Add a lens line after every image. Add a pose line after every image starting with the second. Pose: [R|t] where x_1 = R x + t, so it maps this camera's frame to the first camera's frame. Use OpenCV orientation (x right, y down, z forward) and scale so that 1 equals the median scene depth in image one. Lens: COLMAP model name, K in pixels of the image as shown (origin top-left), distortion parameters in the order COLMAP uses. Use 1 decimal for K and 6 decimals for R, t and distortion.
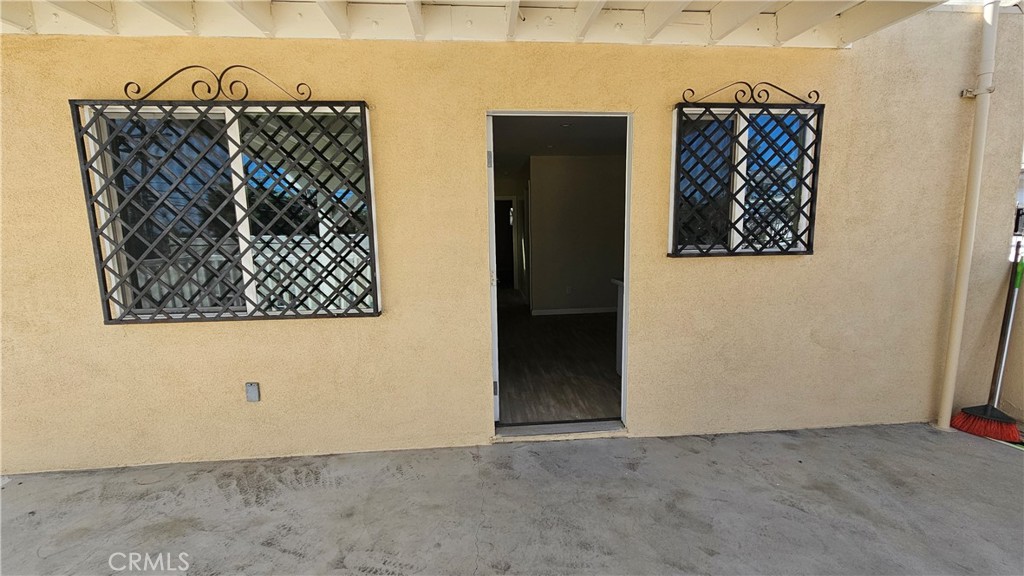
lens RADIAL K [[416.6, 0, 517.1], [0, 416.6, 291.9], [0, 0, 1]] dist [0.000187, -0.000054]
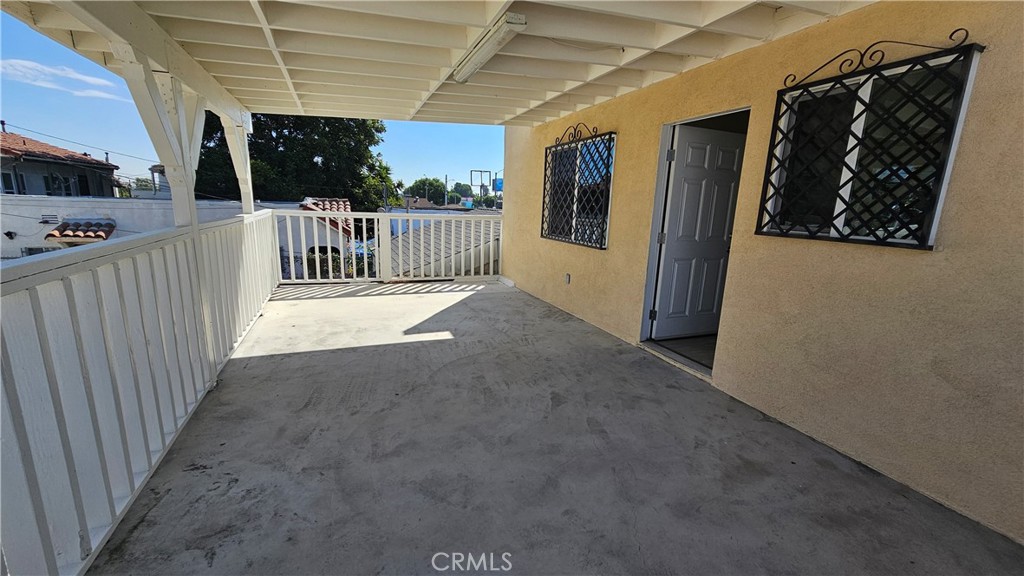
lens RADIAL K [[418.6, 0, 509.5], [0, 418.6, 291.1], [0, 0, 1]] dist [0.000285, 0.000037]
pose [[0.290871, 0.222967, -0.930419, 1.297172], [-0.177486, 0.968162, 0.176525, -0.018604], [0.940156, 0.113790, 0.321184, 0.056624]]
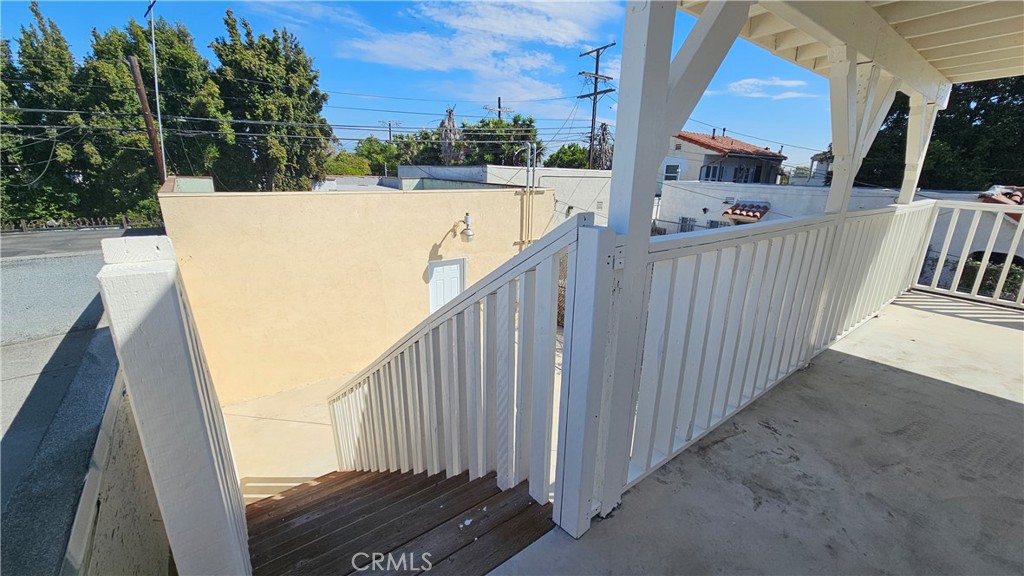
lens RADIAL K [[413.4, 0, 518.4], [0, 413.4, 291.5], [0, 0, 1]] dist [-0.002504, -0.000765]
pose [[-0.834555, 0.151120, -0.529793, 1.335736], [-0.091369, 0.910361, 0.403602, -0.020308], [0.543295, 0.385235, -0.745939, 0.046363]]
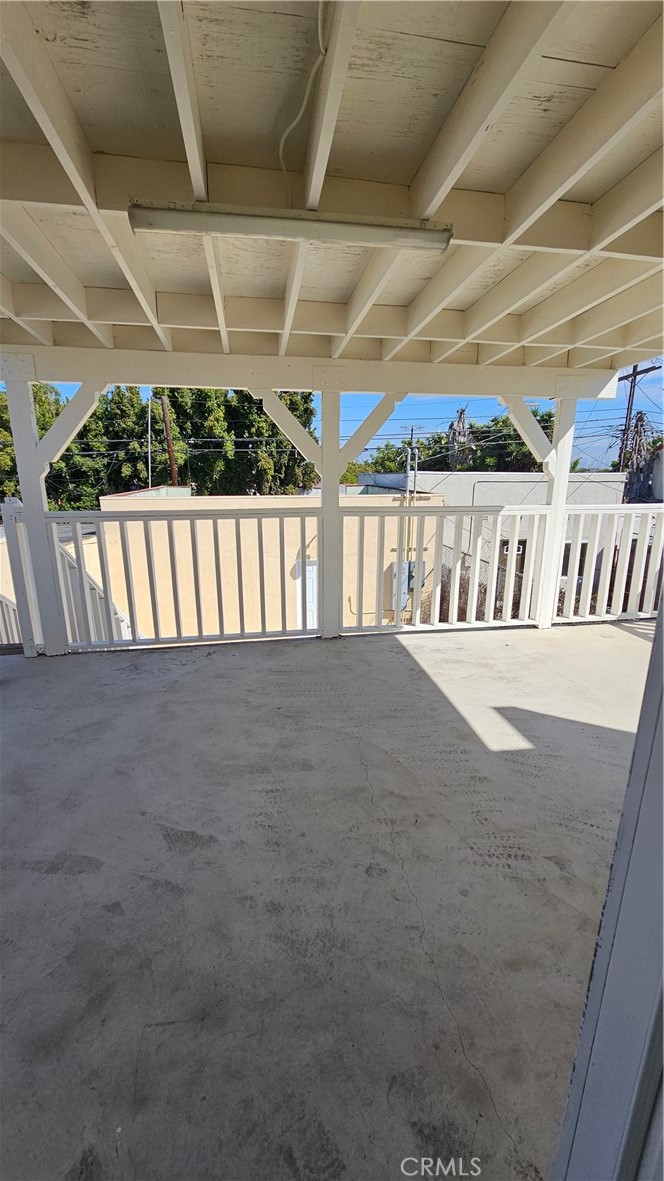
lens RADIAL K [[476.8, 0, 328.7], [0, 476.8, 595.2], [0, 0, 1]] dist [-0.002504, -0.000765]
pose [[-0.996559, 0.035637, -0.074830, 0.081254], [0.003990, 0.922425, 0.386156, -0.186982], [0.082787, 0.384528, -0.919393, 1.197279]]
